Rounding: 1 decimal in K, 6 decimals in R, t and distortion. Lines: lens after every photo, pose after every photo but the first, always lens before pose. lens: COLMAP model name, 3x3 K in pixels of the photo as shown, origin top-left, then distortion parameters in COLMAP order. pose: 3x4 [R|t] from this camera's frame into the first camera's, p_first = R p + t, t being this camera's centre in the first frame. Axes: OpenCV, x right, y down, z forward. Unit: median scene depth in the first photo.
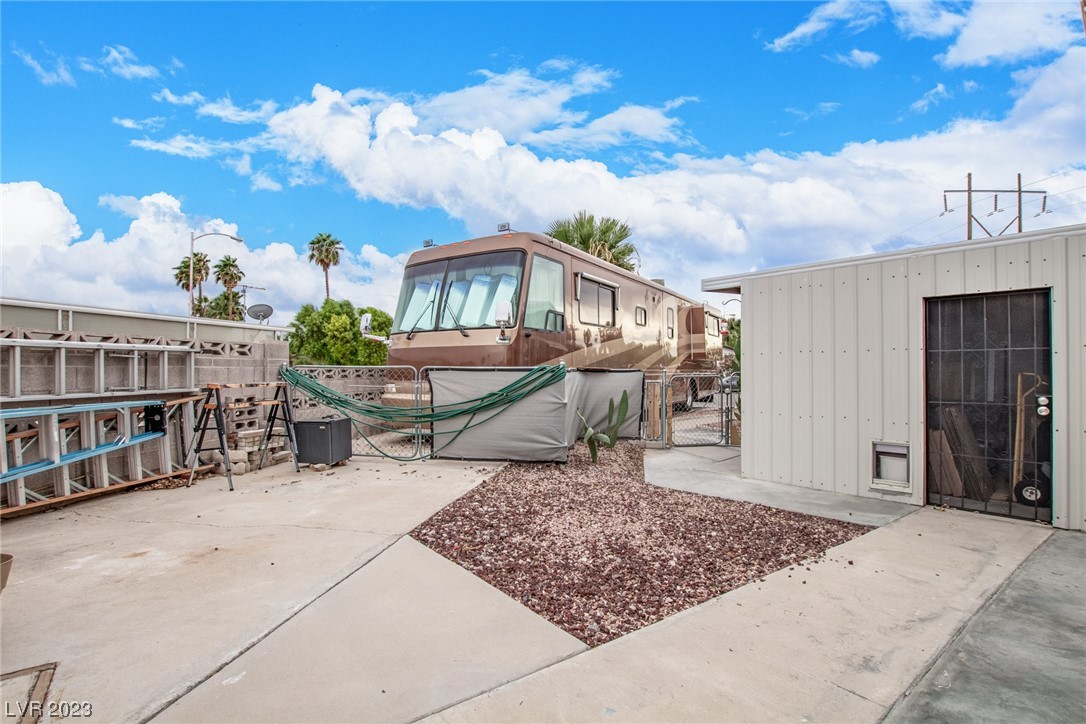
lens RADIAL K [[499.1, 0, 548.2], [0, 499.1, 364.3], [0, 0, 1]] dist [-0.000072, -0.000287]
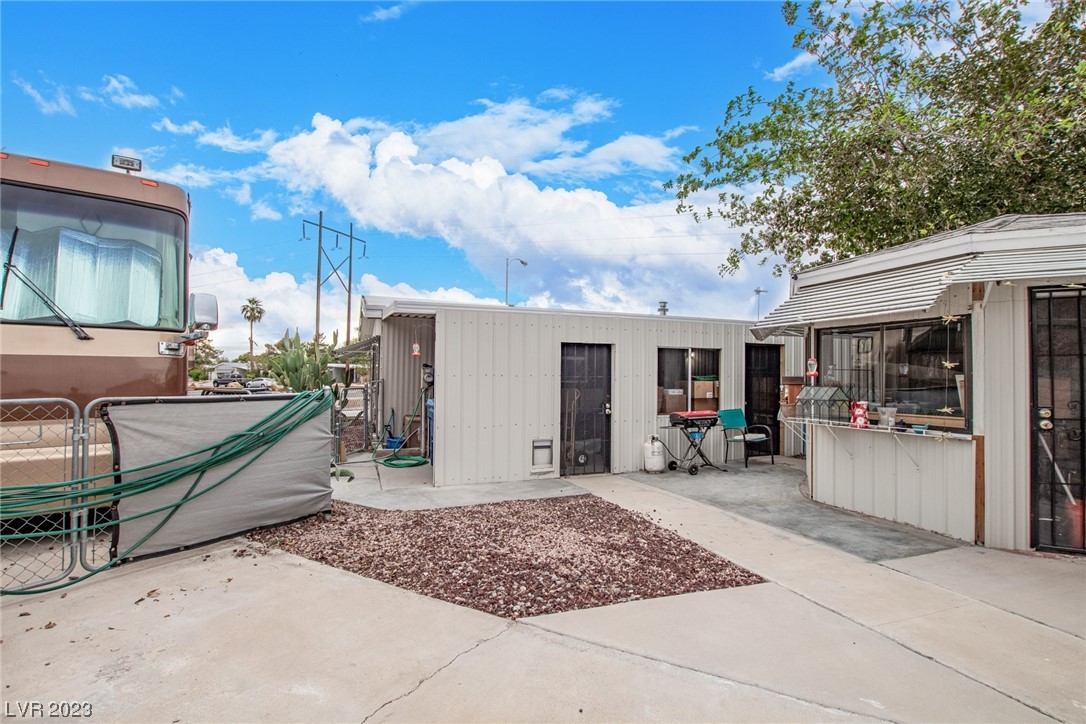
lens RADIAL K [[499.1, 0, 548.2], [0, 499.1, 364.3], [0, 0, 1]] dist [-0.000072, -0.000287]
pose [[0.390145, 0.022794, 0.920471, -0.566067], [-0.016236, 0.999708, -0.017874, -0.031030], [-0.920610, -0.007971, 0.390401, 0.356917]]
